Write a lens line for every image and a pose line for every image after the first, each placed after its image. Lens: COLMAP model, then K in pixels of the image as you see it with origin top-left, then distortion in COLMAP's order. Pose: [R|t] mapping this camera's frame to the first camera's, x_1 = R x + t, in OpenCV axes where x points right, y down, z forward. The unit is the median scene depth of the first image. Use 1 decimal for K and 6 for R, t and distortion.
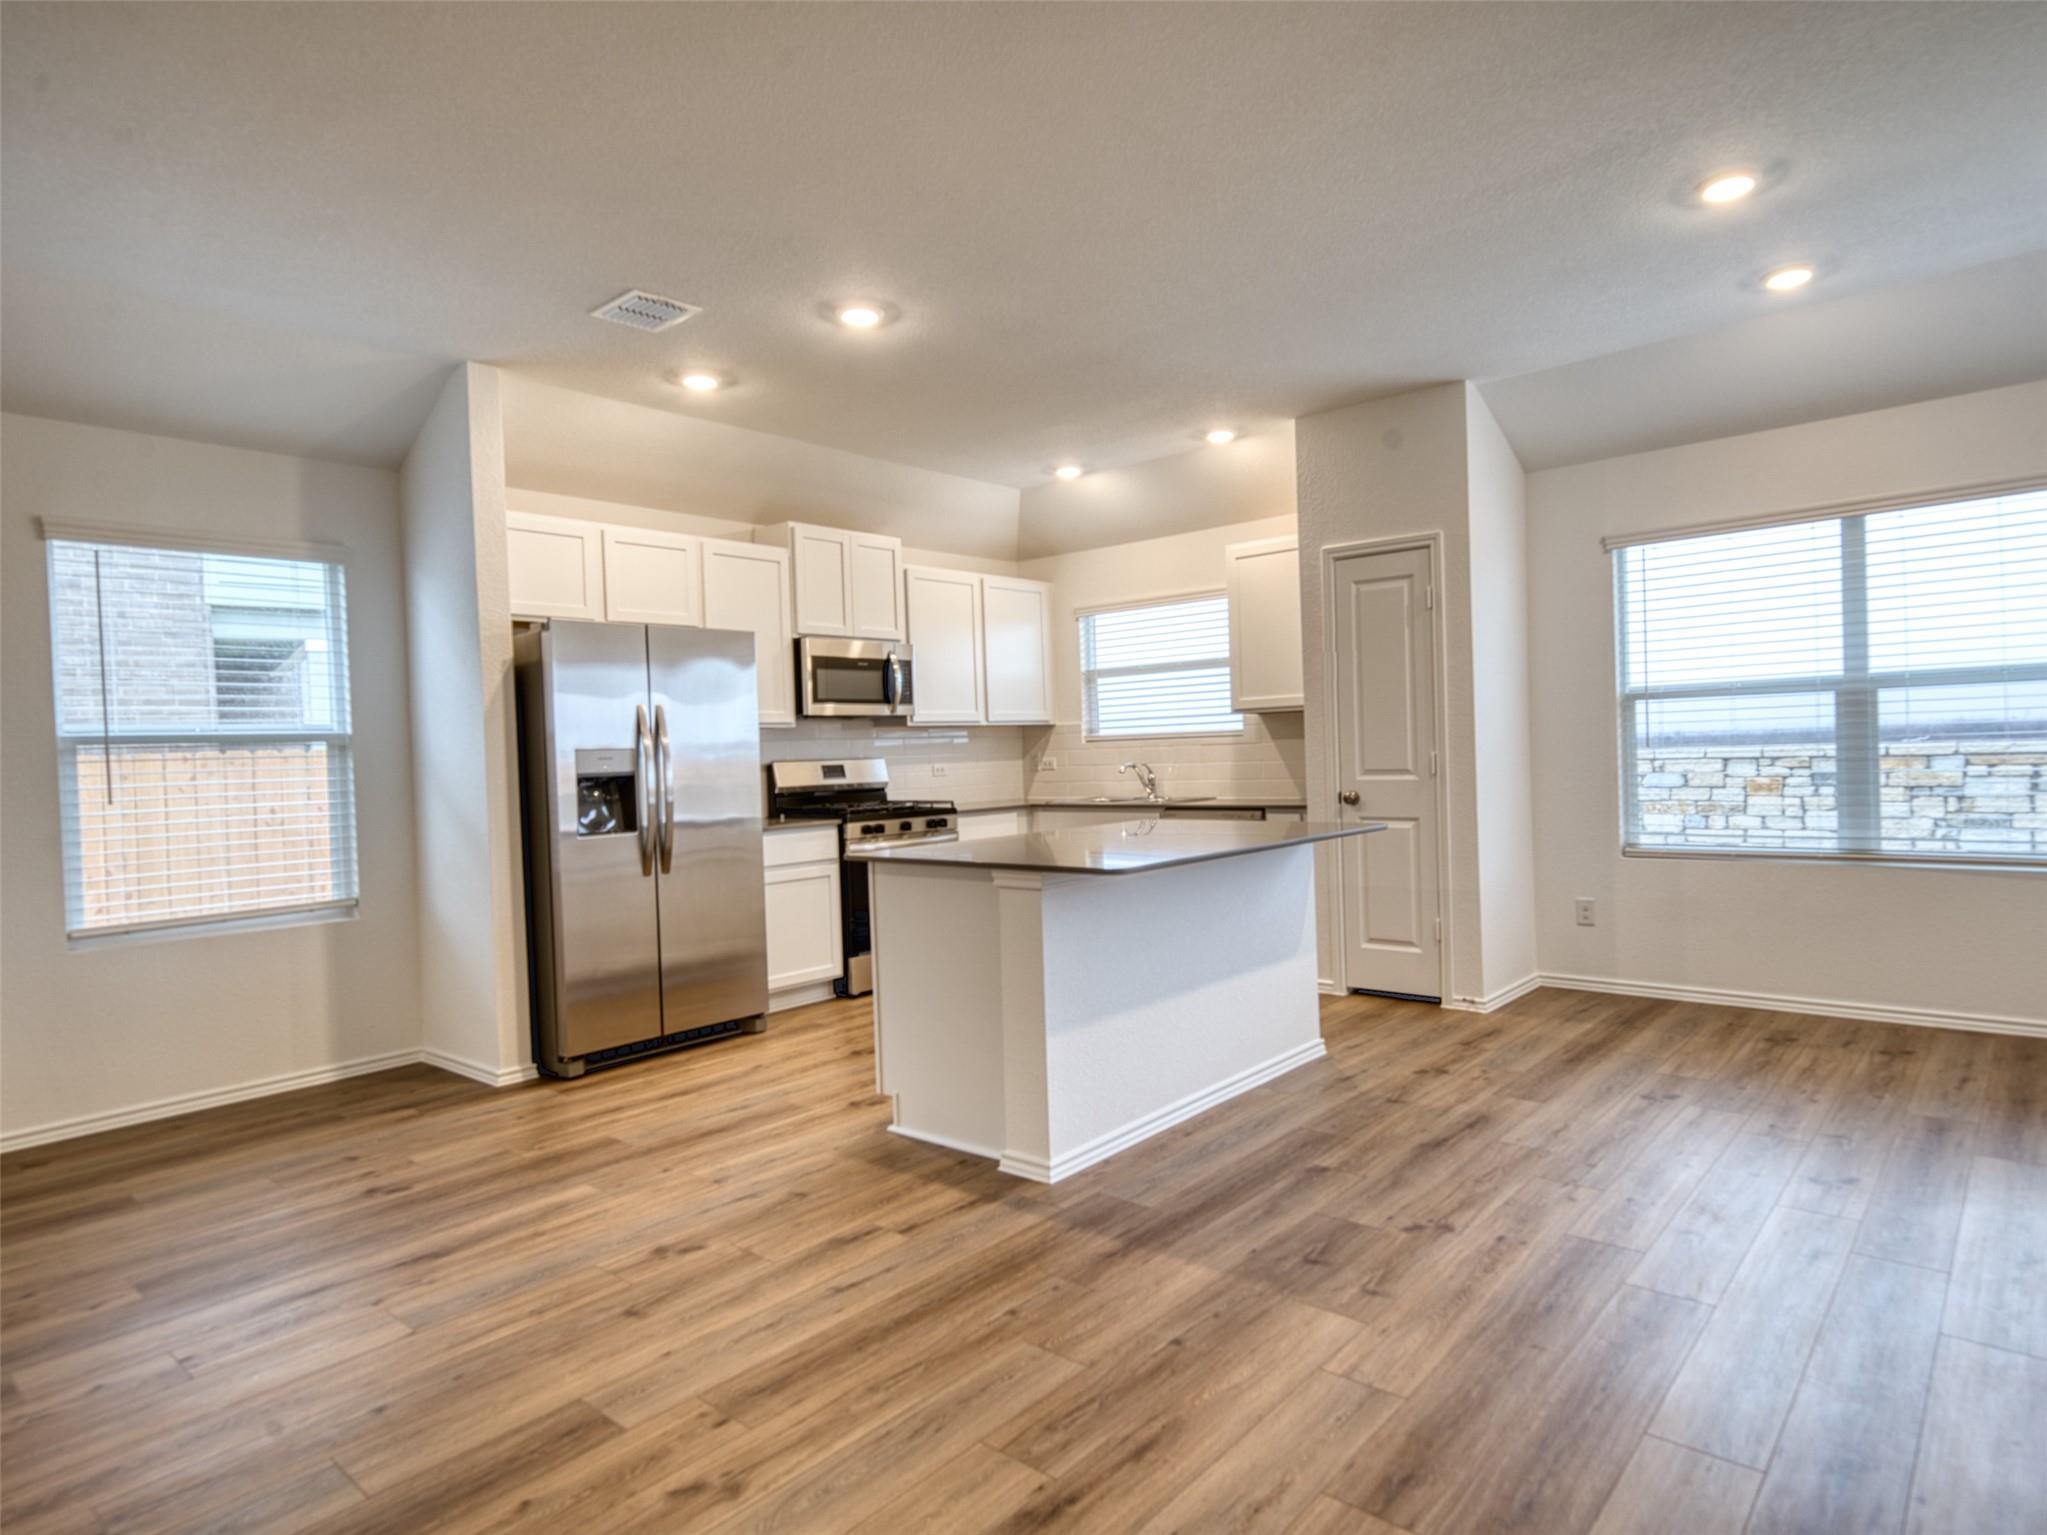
lens RADIAL K [[1151.7, 0, 1080.4], [0, 1151.7, 769.8], [0, 0, 1]] dist [0.007495, 0.000605]
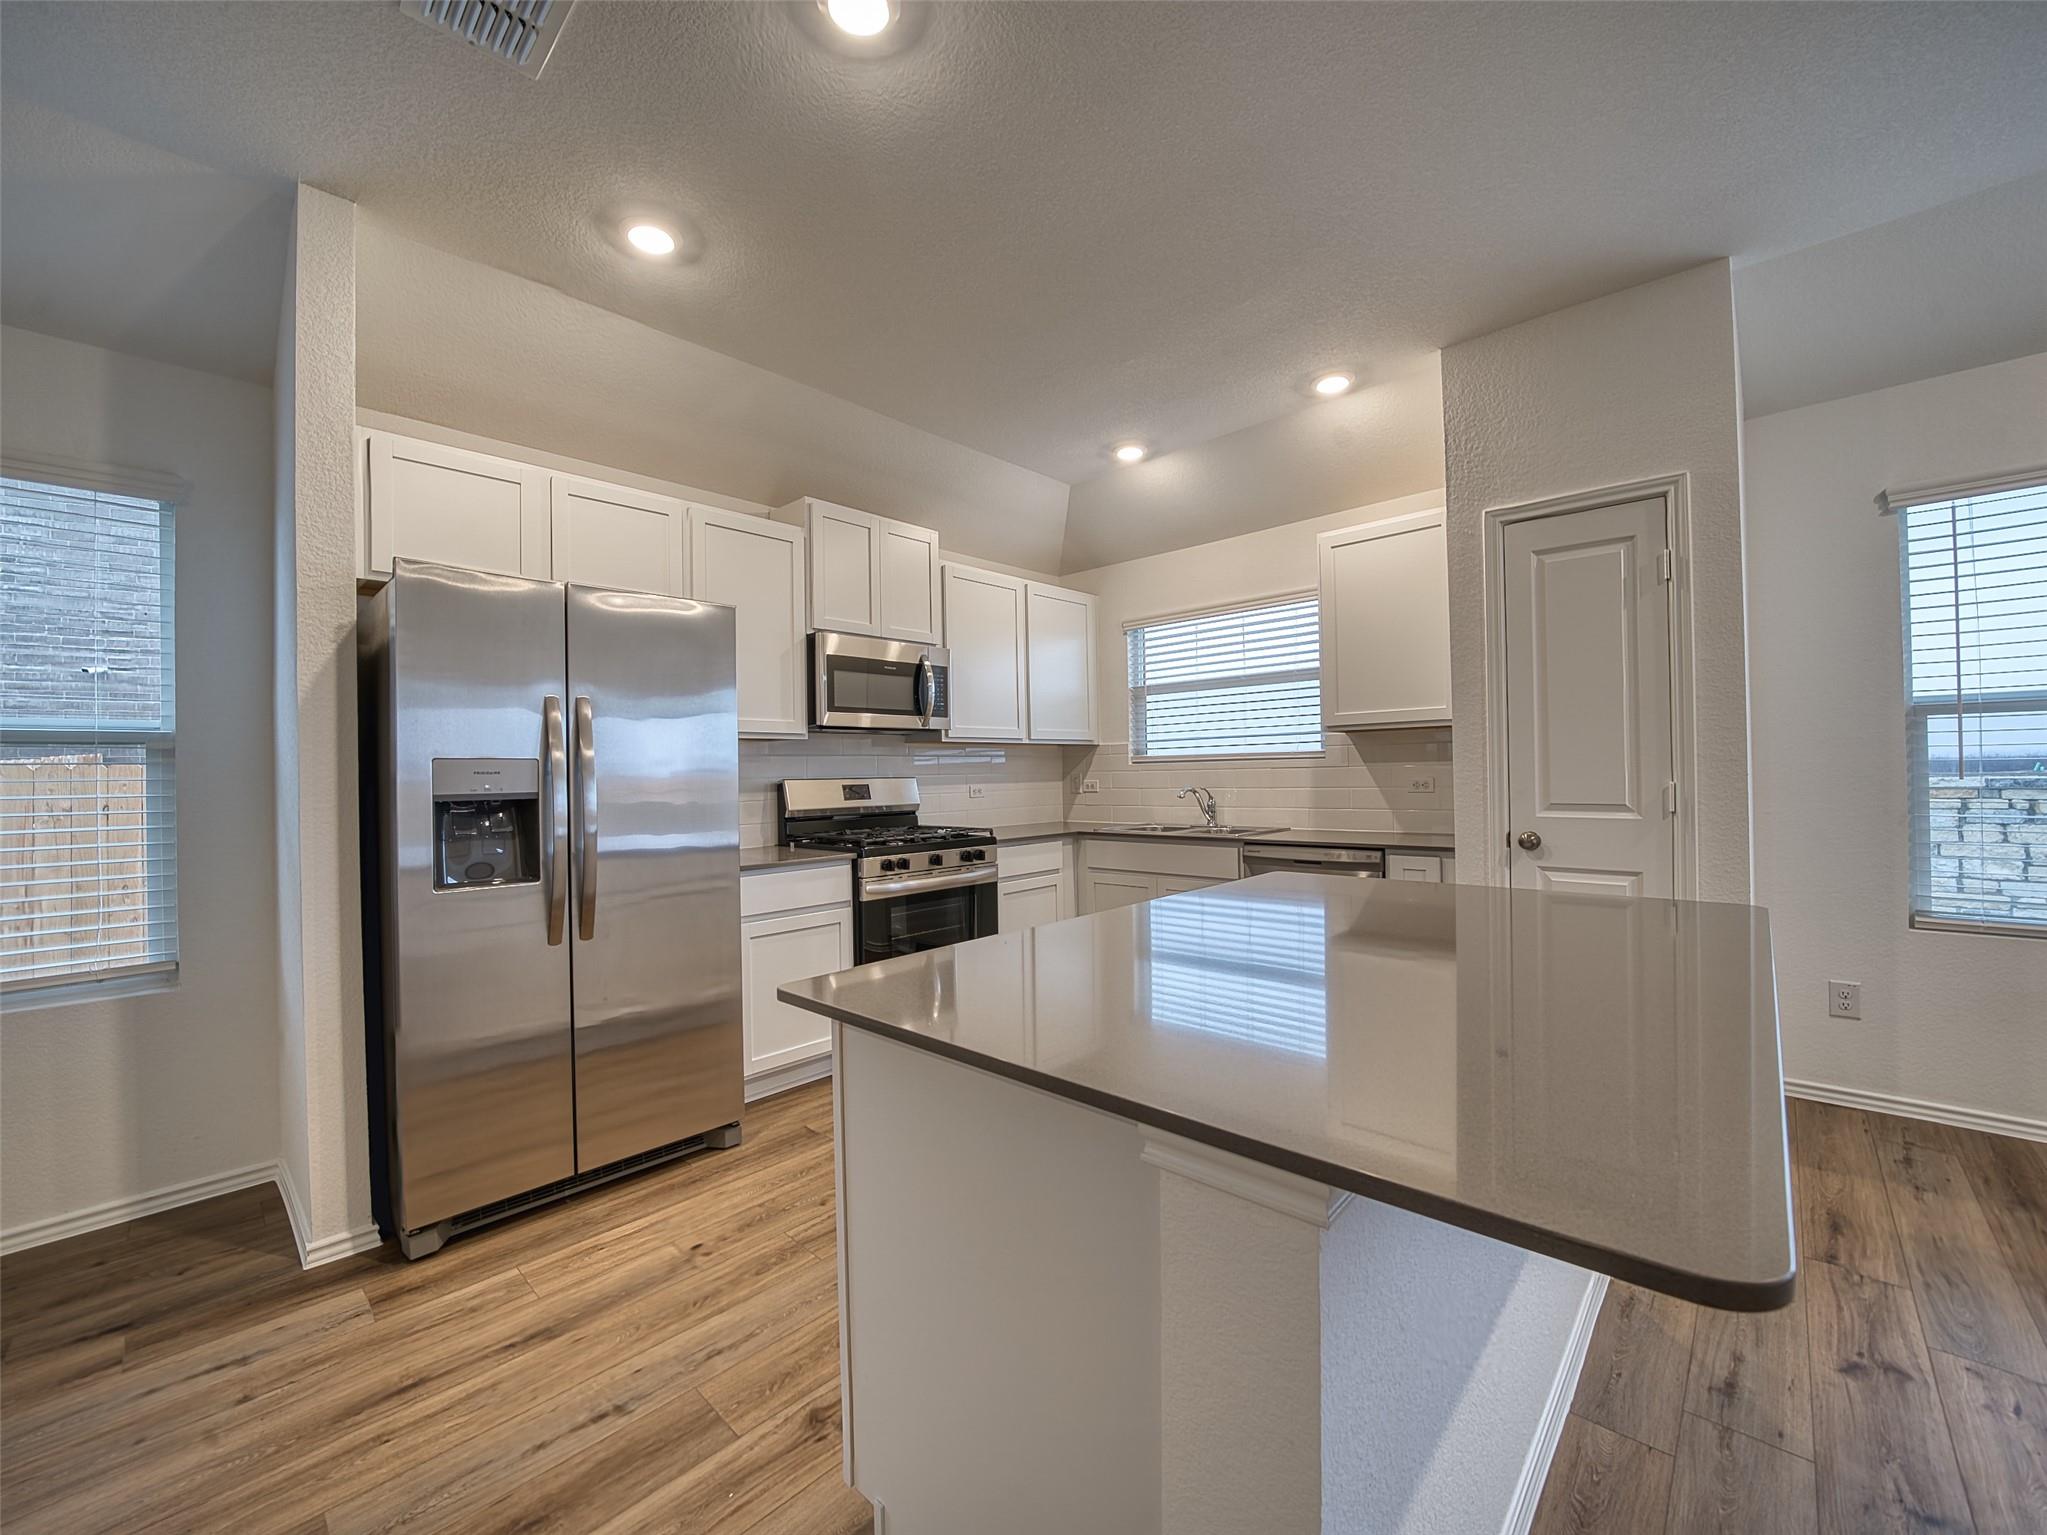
lens RADIAL K [[808.7, 0, 1023.5], [0, 808.7, 767.5], [0, 0, 1]] dist [-0.018941, 0.000069]
pose [[0.998073, 0.014258, -0.060391, -0.056577], [-0.015648, 0.999622, -0.022598, -0.005977], [0.060046, 0.023499, 0.997919, 0.438187]]
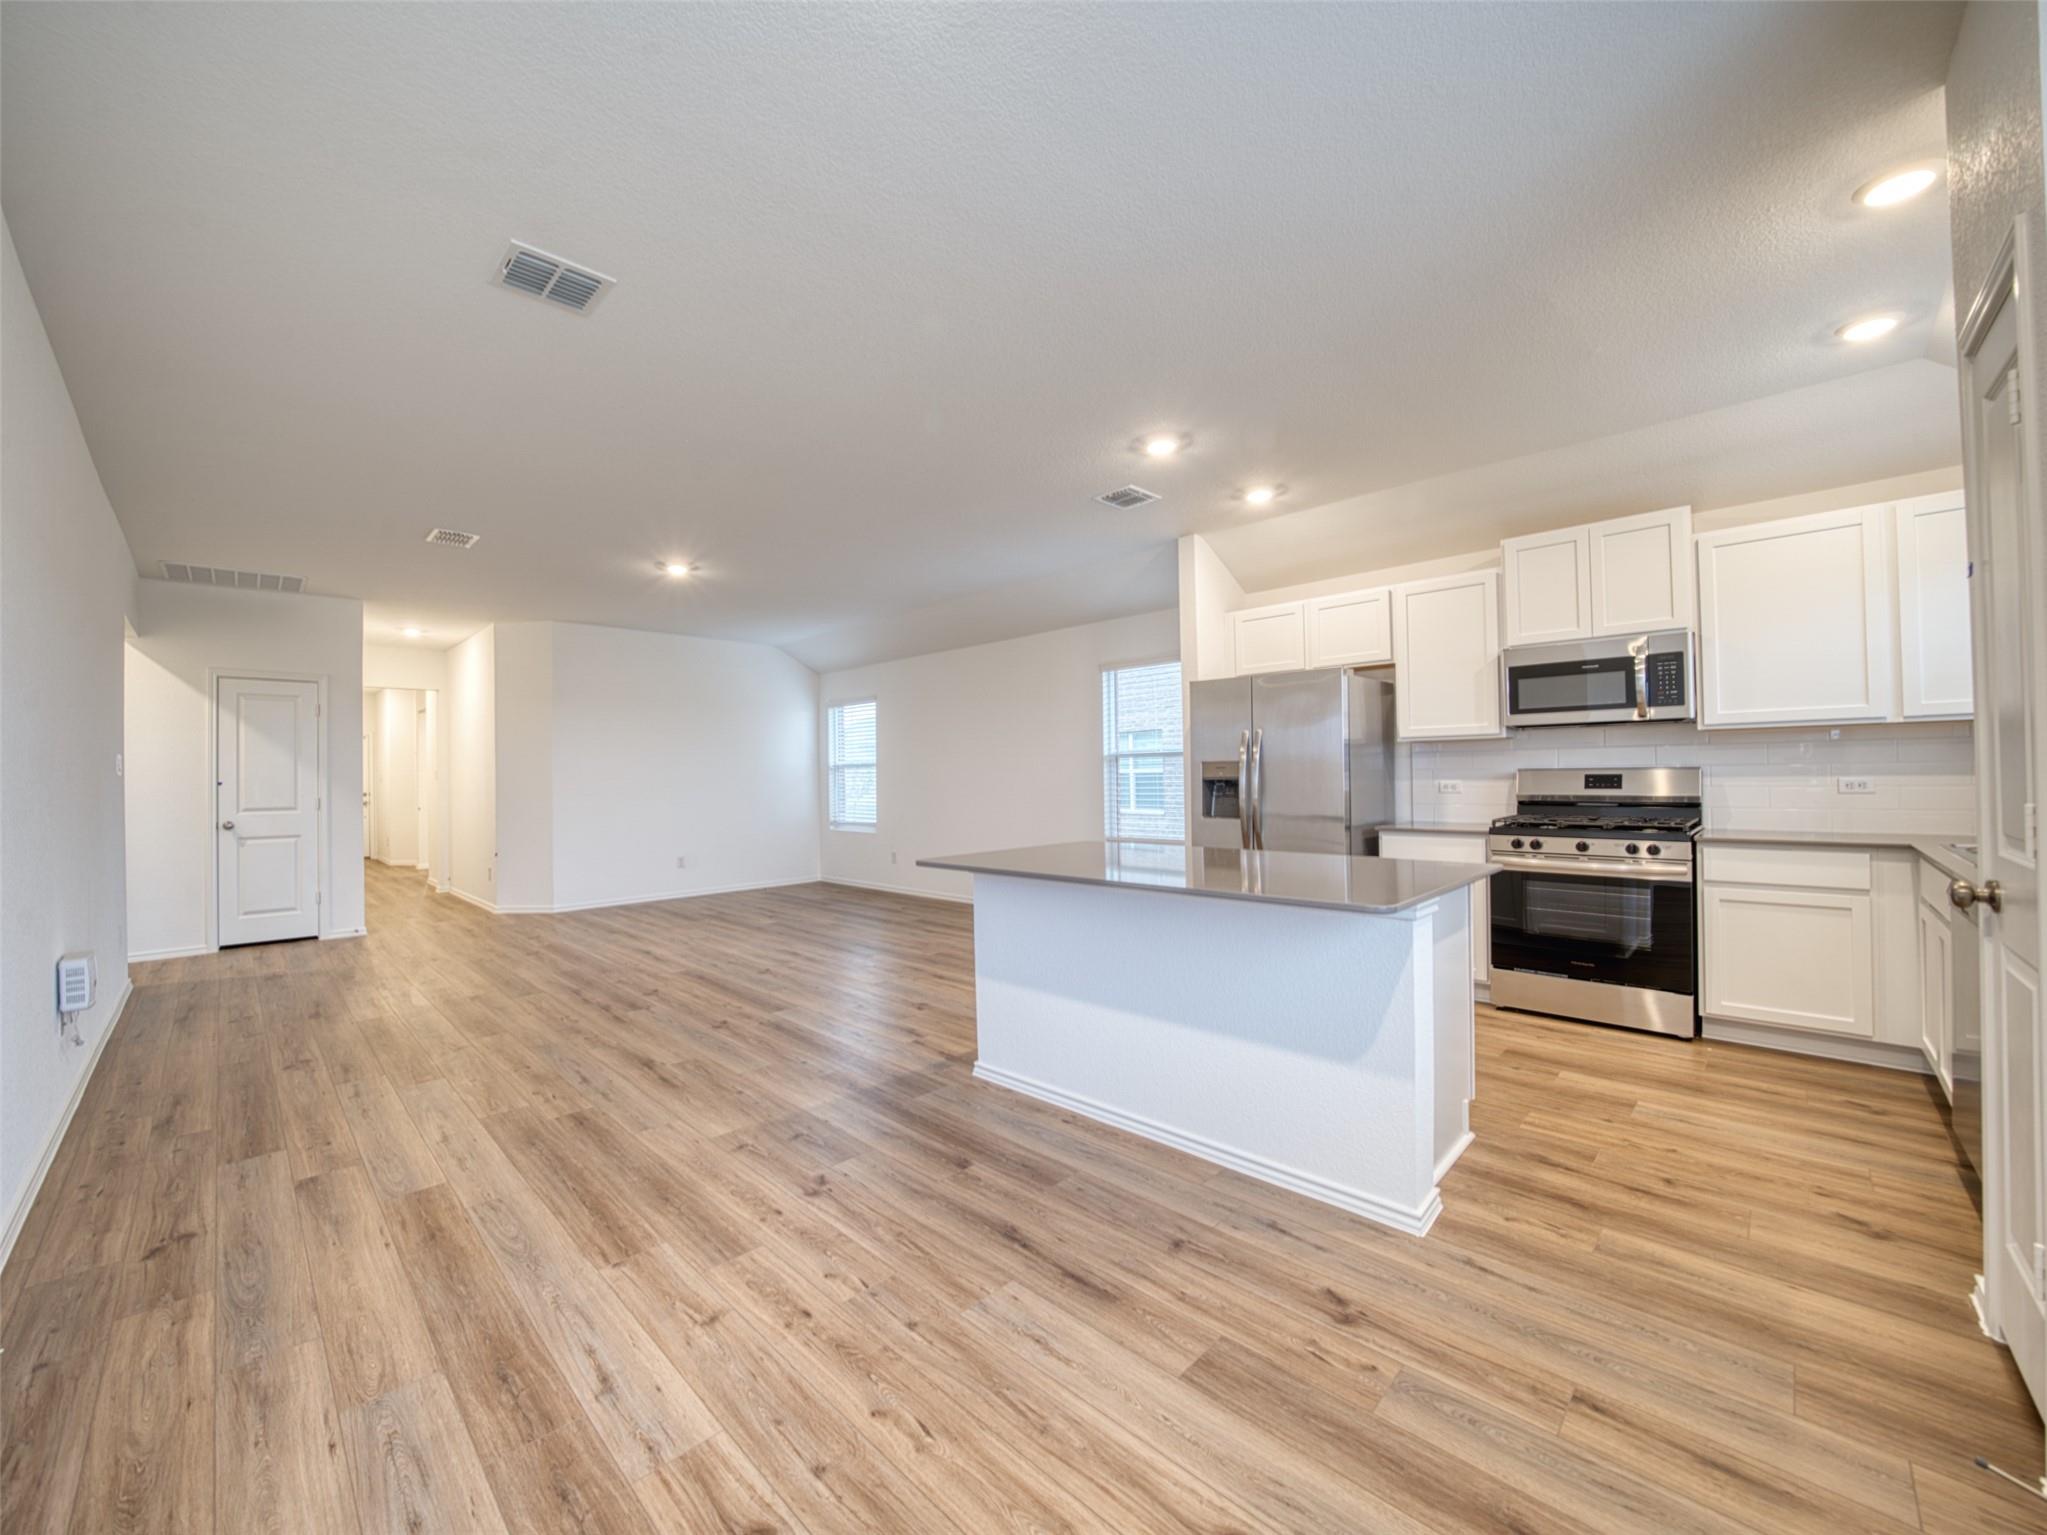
lens RADIAL K [[802.9, 0, 941.9], [0, 802.9, 766.4], [0, 0, 1]] dist [-0.027252, 0.000011]
pose [[-0.129719, 0.024962, -0.991237, 0.545834], [0.001288, 0.999686, 0.025006, -0.030930], [0.991550, 0.001967, -0.129710, 0.613717]]
